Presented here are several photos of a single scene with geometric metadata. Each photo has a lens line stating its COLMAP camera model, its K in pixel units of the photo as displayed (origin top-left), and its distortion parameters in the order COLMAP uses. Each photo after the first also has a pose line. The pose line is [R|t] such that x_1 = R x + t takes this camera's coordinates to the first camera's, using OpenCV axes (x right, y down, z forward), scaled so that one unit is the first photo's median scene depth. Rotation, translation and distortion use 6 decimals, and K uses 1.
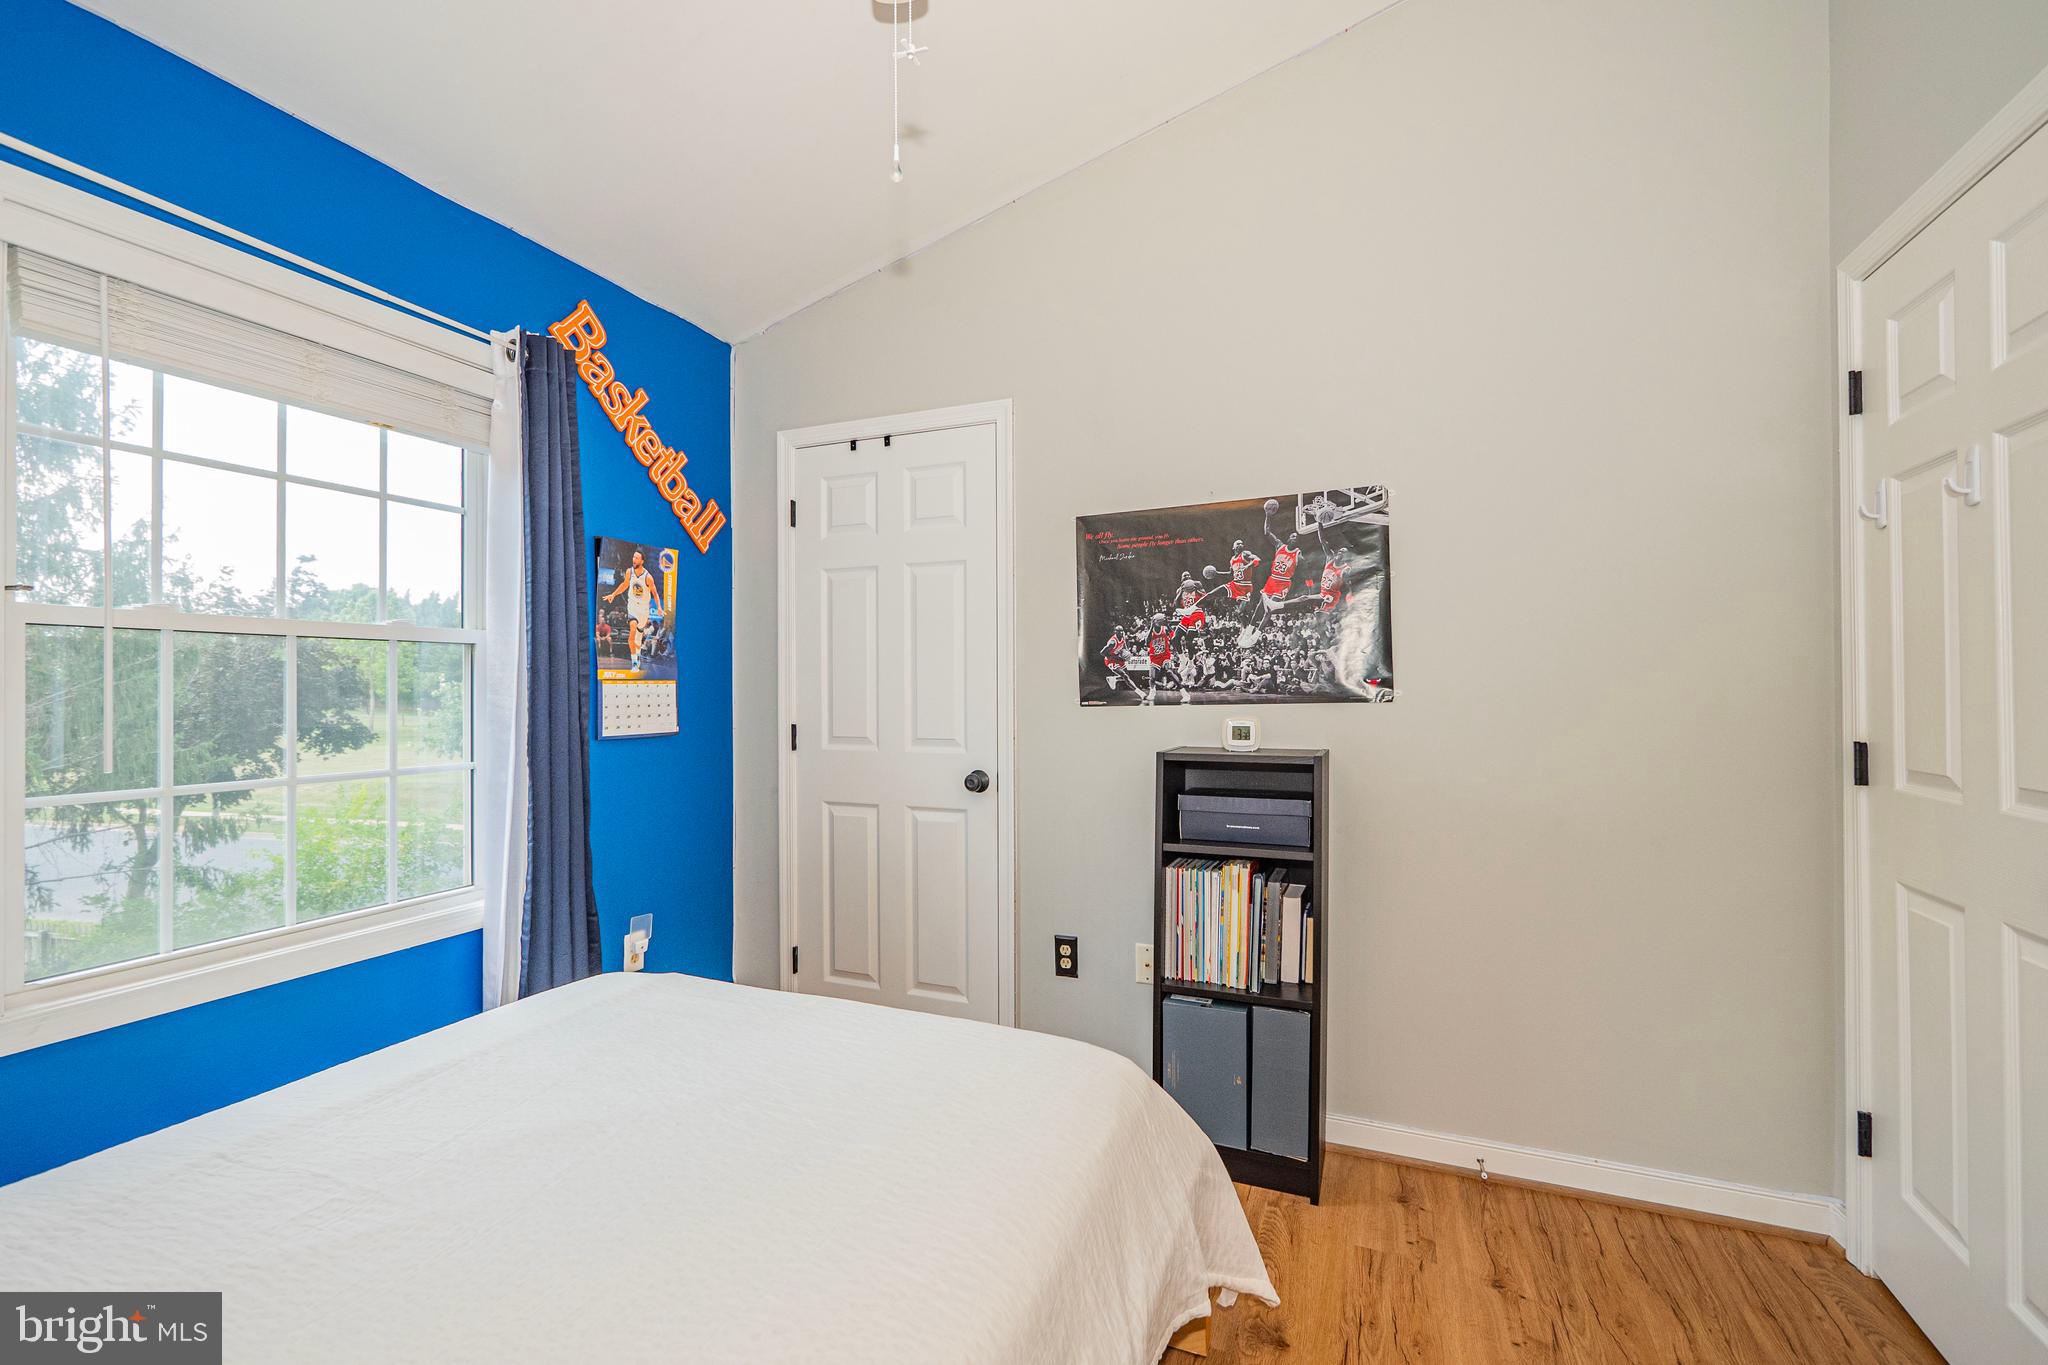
lens RADIAL K [[861.8, 0, 1025.6], [0, 861.8, 679.2], [0, 0, 1]] dist [-0.008591, 0.001422]
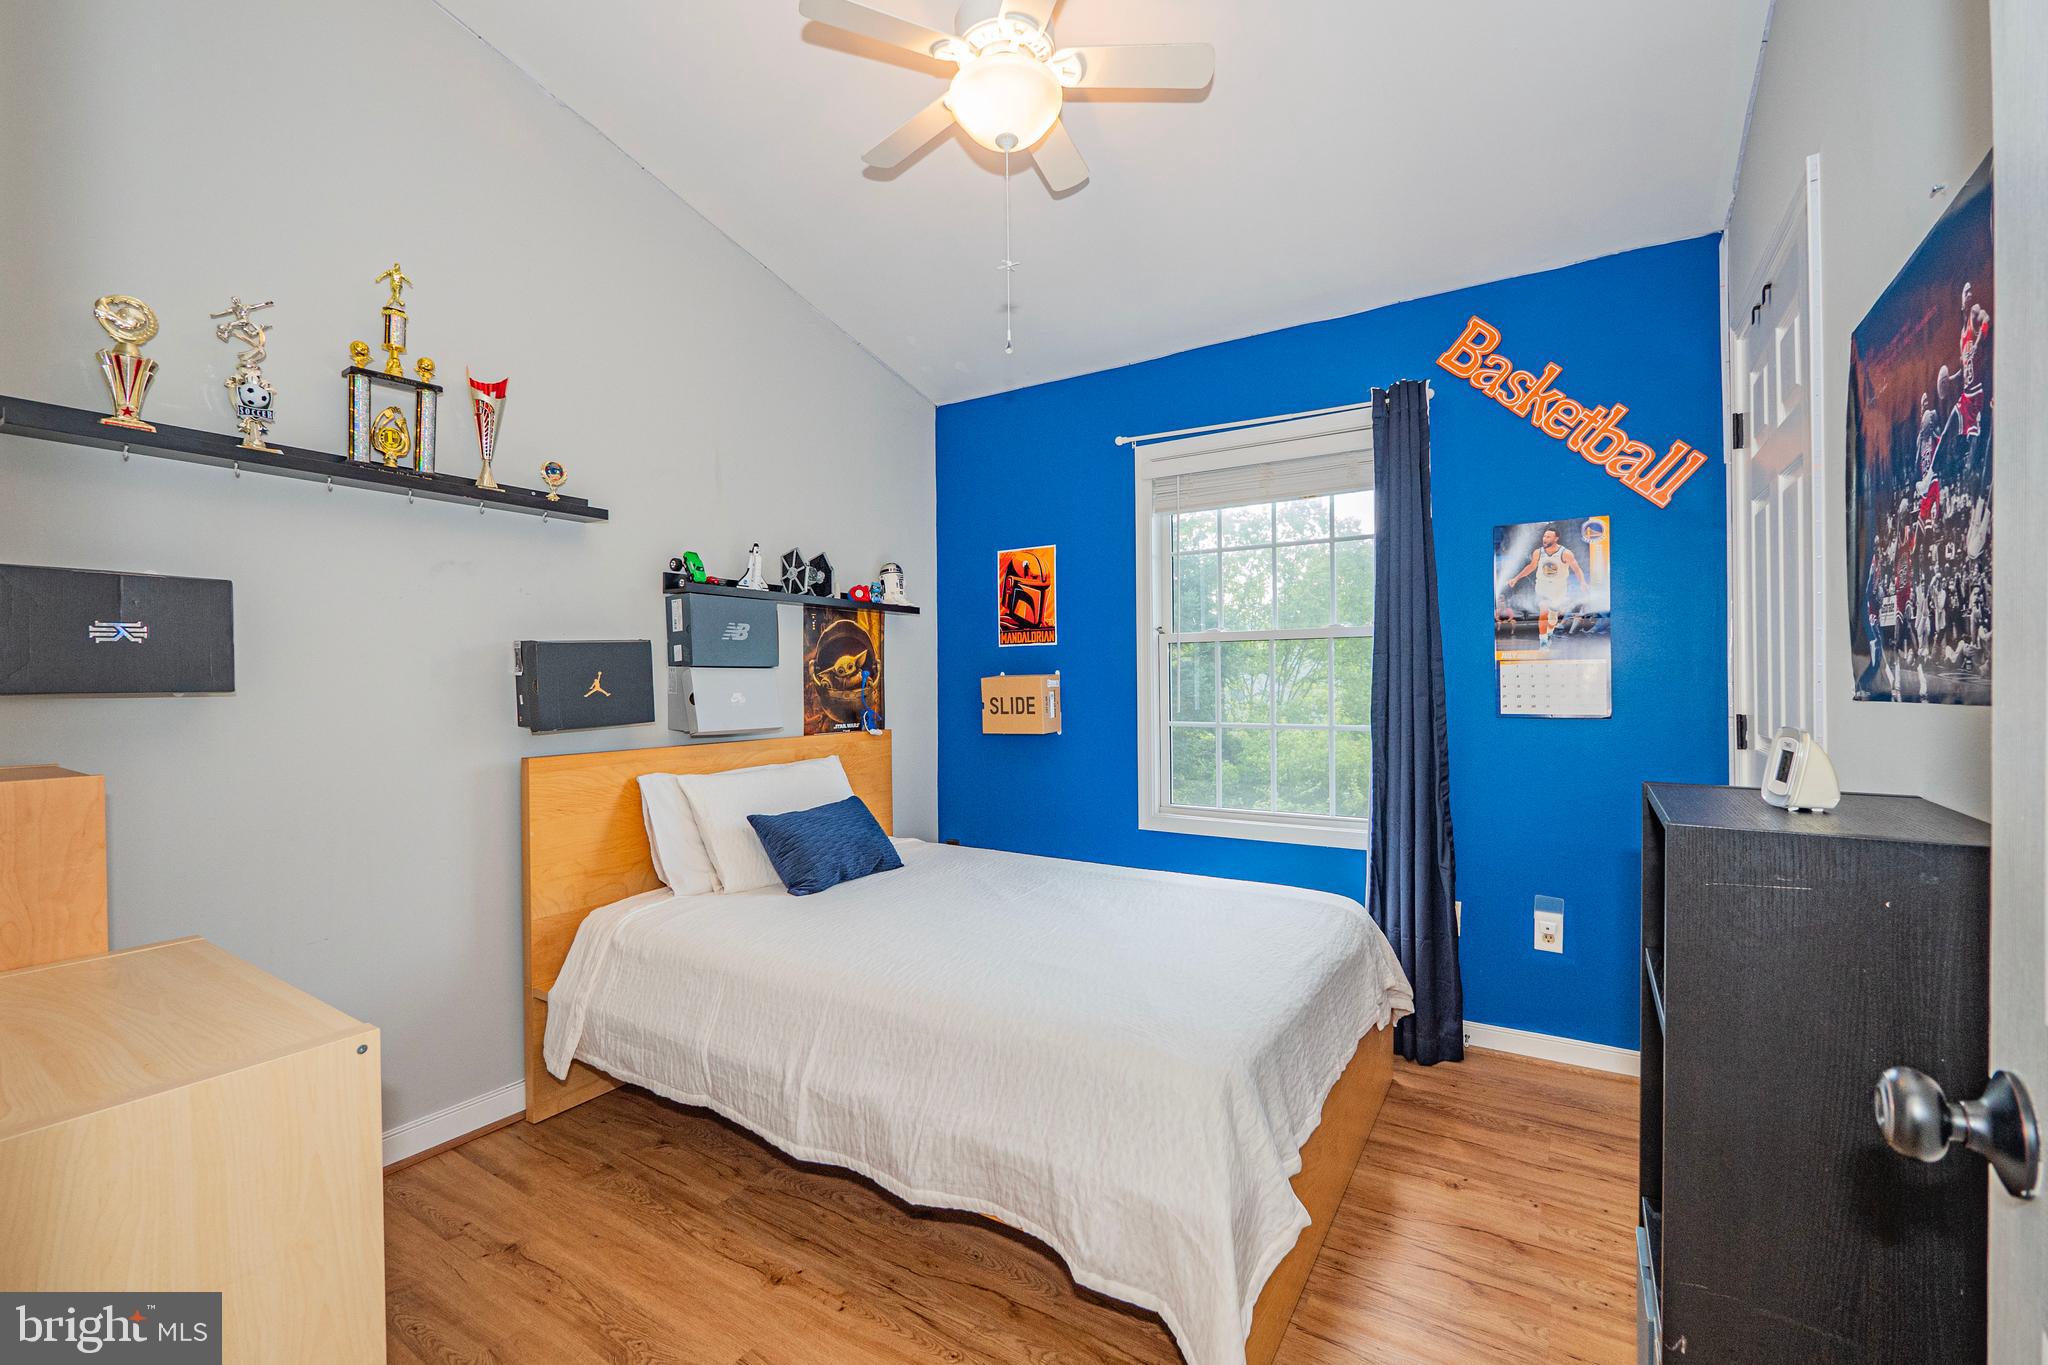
lens RADIAL K [[861.8, 0, 1025.9], [0, 861.8, 682.8], [0, 0, 1]] dist [-0.008591, 0.001422]
pose [[-0.181015, 0.013153, -0.983392, 0.632145], [0.020372, 0.999746, 0.009622, 0.005456], [0.983269, -0.018292, -0.181237, 0.584497]]
